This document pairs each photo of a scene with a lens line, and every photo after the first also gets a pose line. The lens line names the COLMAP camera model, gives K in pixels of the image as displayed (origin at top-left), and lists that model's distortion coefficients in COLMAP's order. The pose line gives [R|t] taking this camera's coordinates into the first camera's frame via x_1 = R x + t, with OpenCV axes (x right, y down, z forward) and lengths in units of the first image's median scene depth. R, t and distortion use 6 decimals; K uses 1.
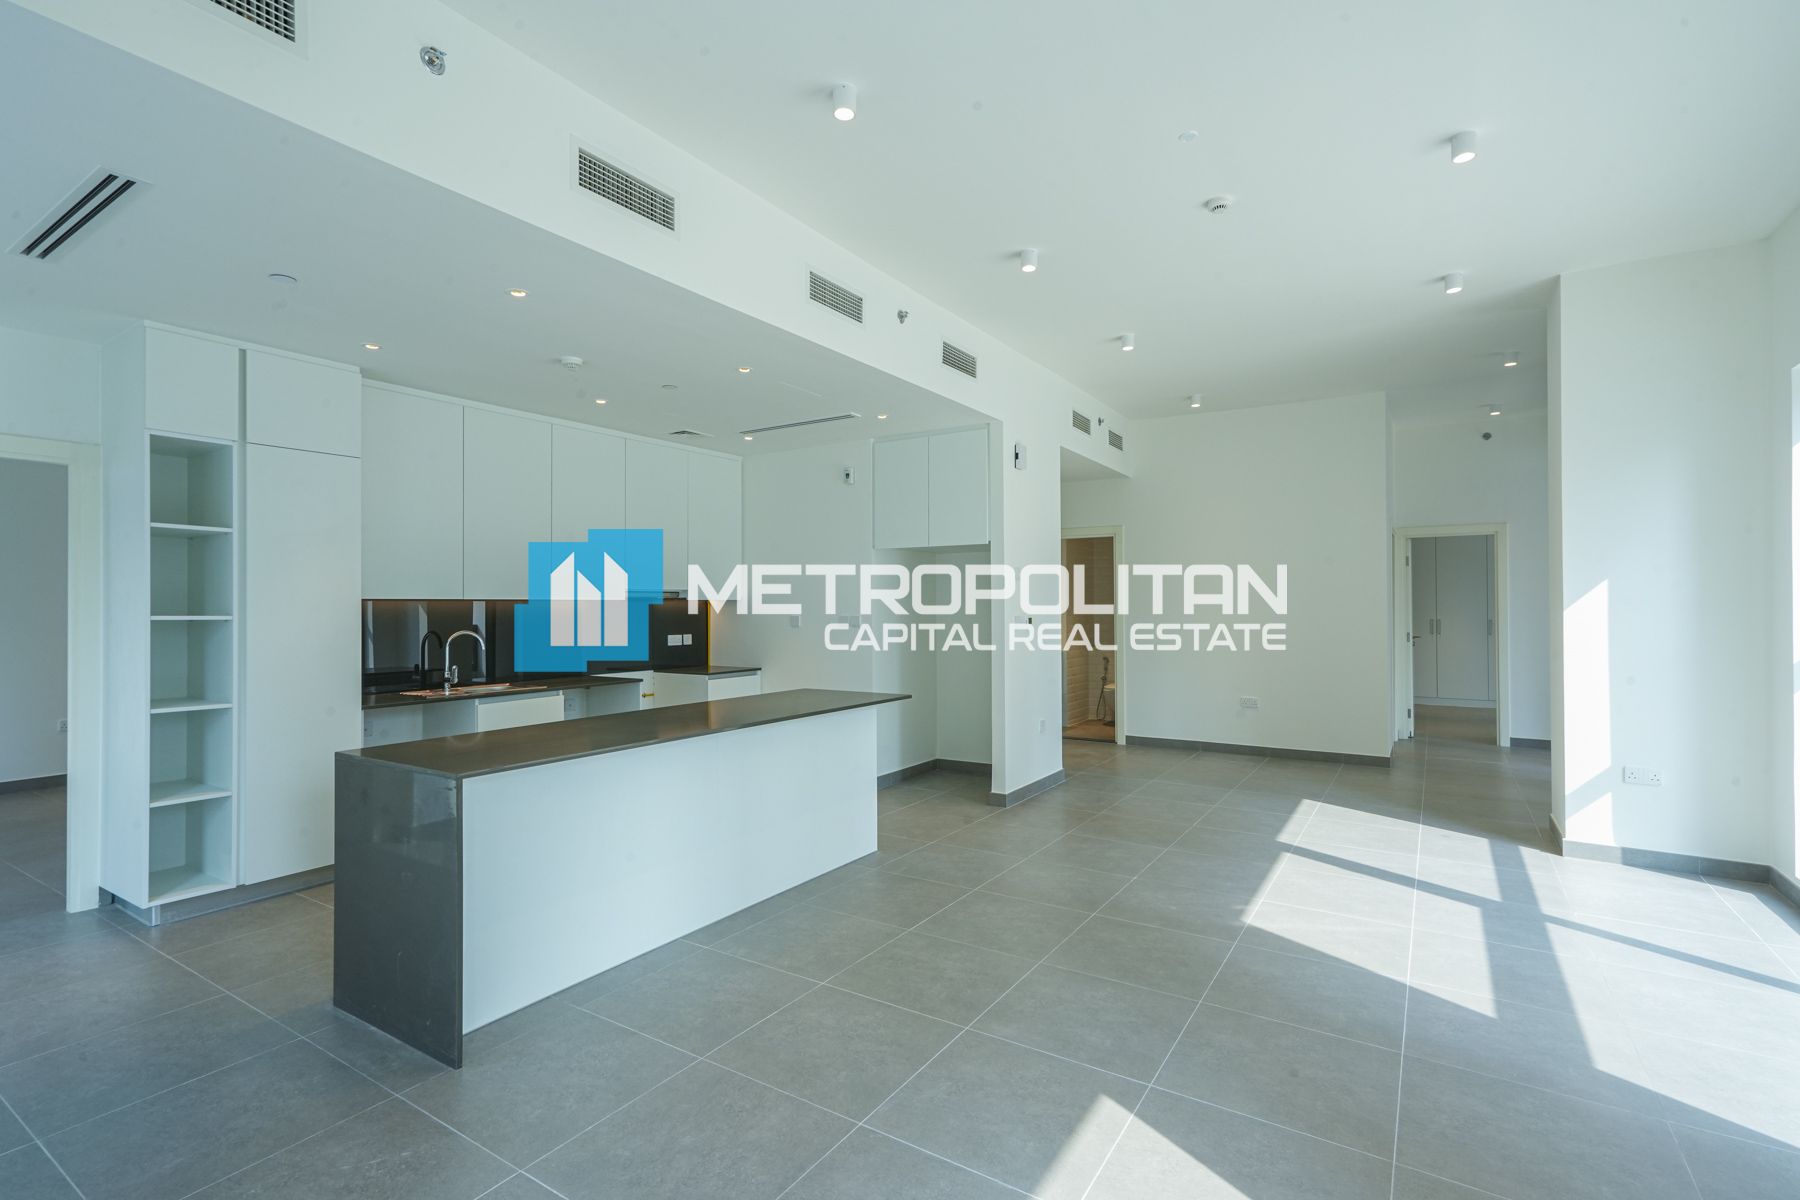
lens RADIAL K [[834.4, 0, 884.0], [0, 834.4, 595.4], [0, 0, 1]] dist [0.000894, 0.011523]
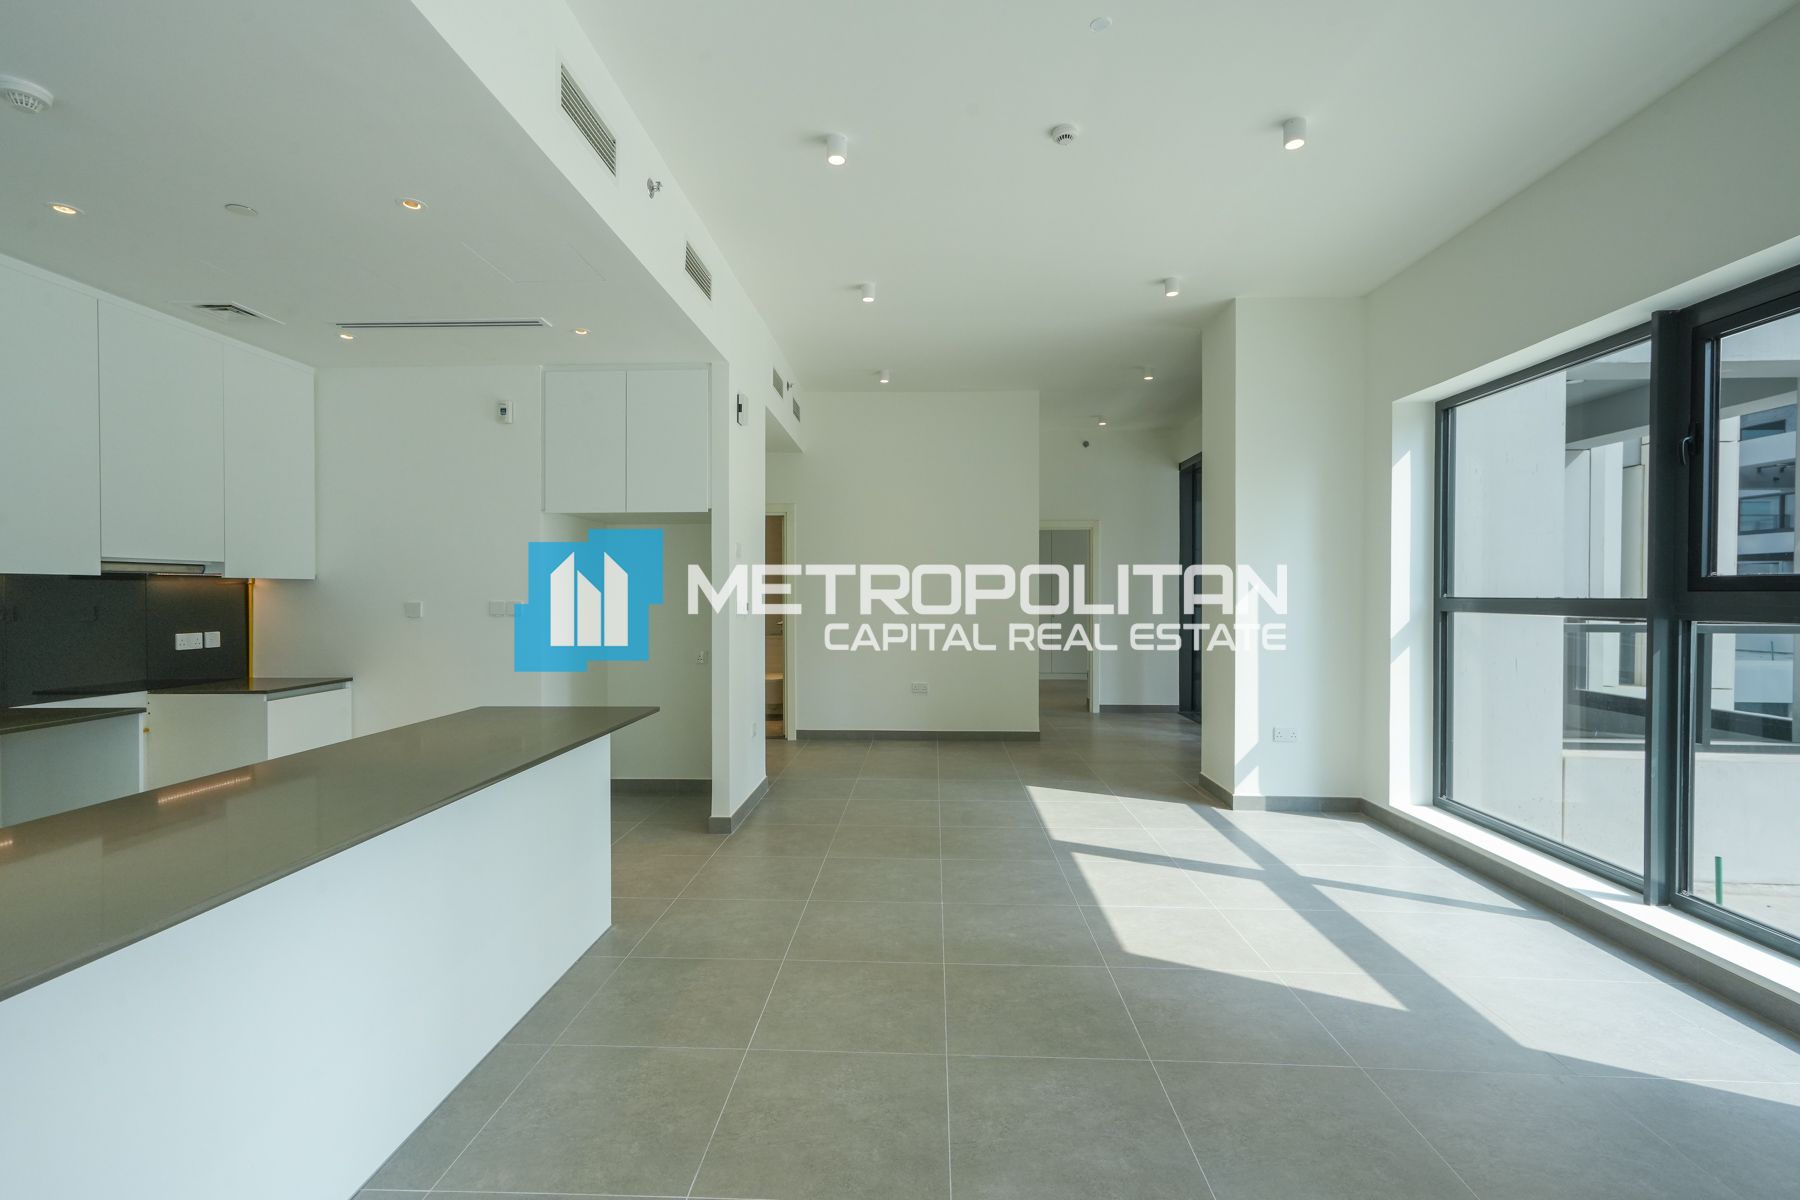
lens RADIAL K [[834.4, 0, 884.0], [0, 834.4, 595.4], [0, 0, 1]] dist [0.000894, 0.011523]
pose [[0.861358, 0.001424, 0.507997, -0.157392], [-0.009455, 0.999868, 0.013230, 0.007297], [-0.507911, -0.016199, 0.861257, 0.240893]]
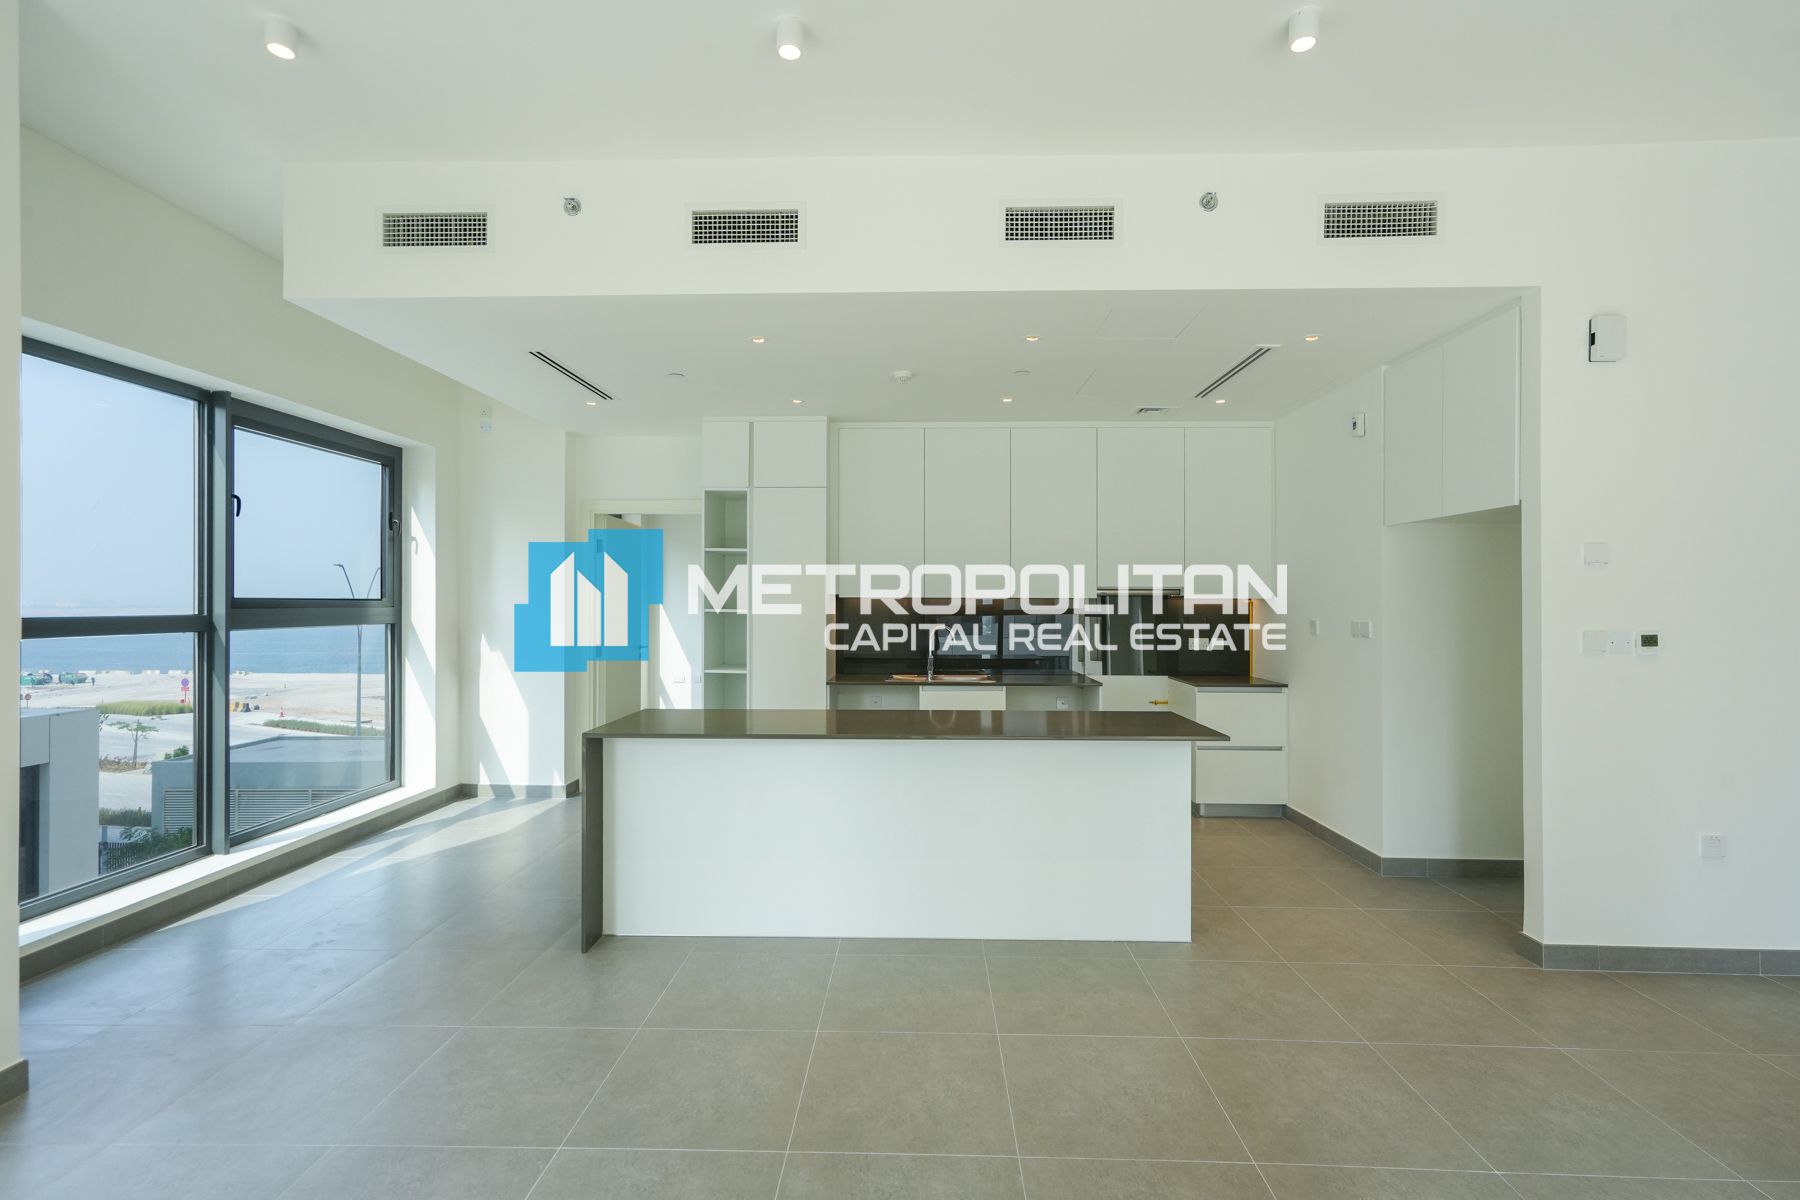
lens RADIAL K [[826.4, 0, 900.0], [0, 826.4, 600.0], [0, 0, 1]] dist [-0.001146, 0.009505]
pose [[0.527630, 0.010311, -0.849412, 0.436921], [0.005816, 0.999859, 0.015750, -0.009346], [0.849455, -0.013251, 0.527495, 0.365893]]
